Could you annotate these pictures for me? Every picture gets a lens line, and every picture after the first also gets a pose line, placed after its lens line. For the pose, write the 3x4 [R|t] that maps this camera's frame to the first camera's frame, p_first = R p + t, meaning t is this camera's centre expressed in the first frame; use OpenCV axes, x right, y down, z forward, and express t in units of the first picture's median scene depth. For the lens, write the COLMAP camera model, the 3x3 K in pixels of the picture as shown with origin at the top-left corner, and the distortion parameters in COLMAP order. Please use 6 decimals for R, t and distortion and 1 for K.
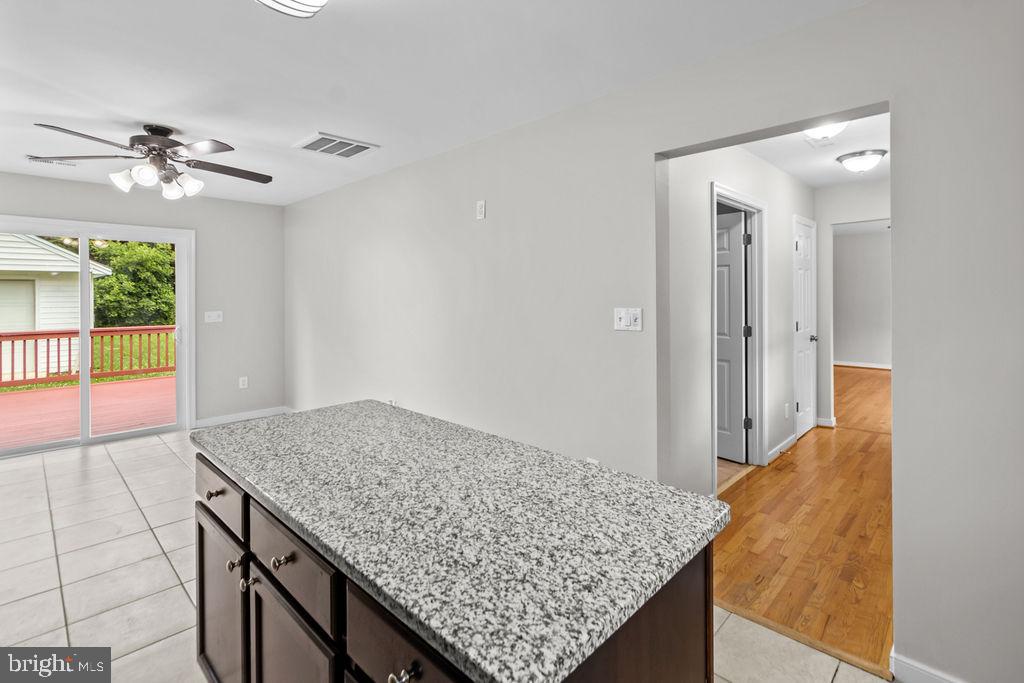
lens RADIAL K [[484.5, 0, 518.4], [0, 484.5, 292.5], [0, 0, 1]] dist [0.001670, 0.002505]
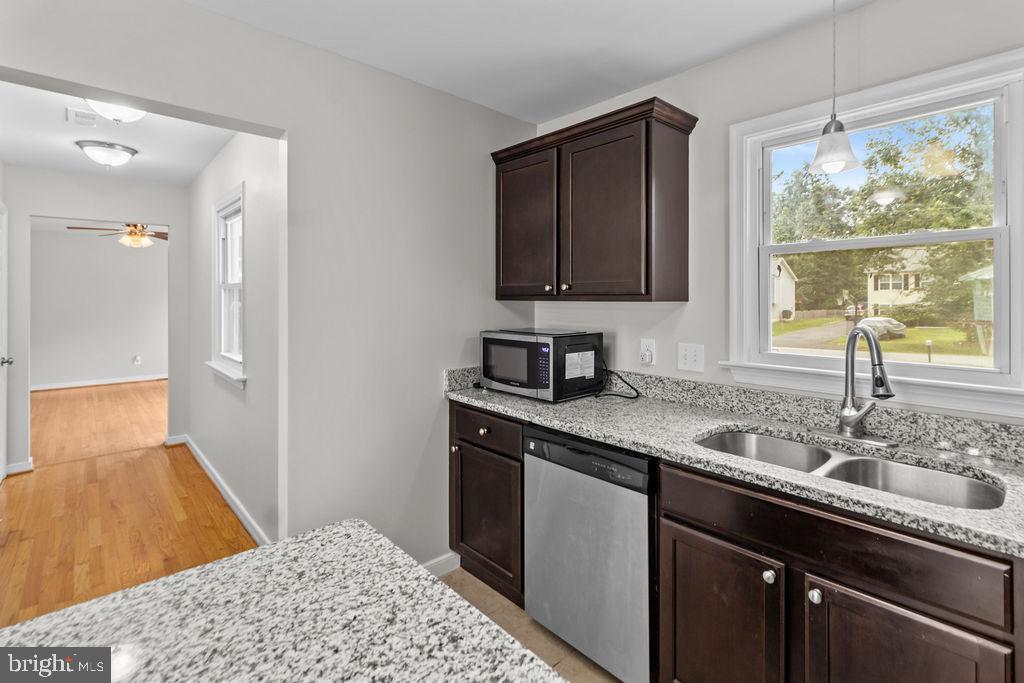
lens RADIAL K [[484.5, 0, 538.5], [0, 484.5, 302.2], [0, 0, 1]] dist [0.001670, 0.002505]
pose [[0.038115, 0.001618, 0.999272, -0.567770], [-0.002487, 0.999996, -0.001524, 0.003046], [-0.999270, -0.002427, 0.038119, 0.640636]]
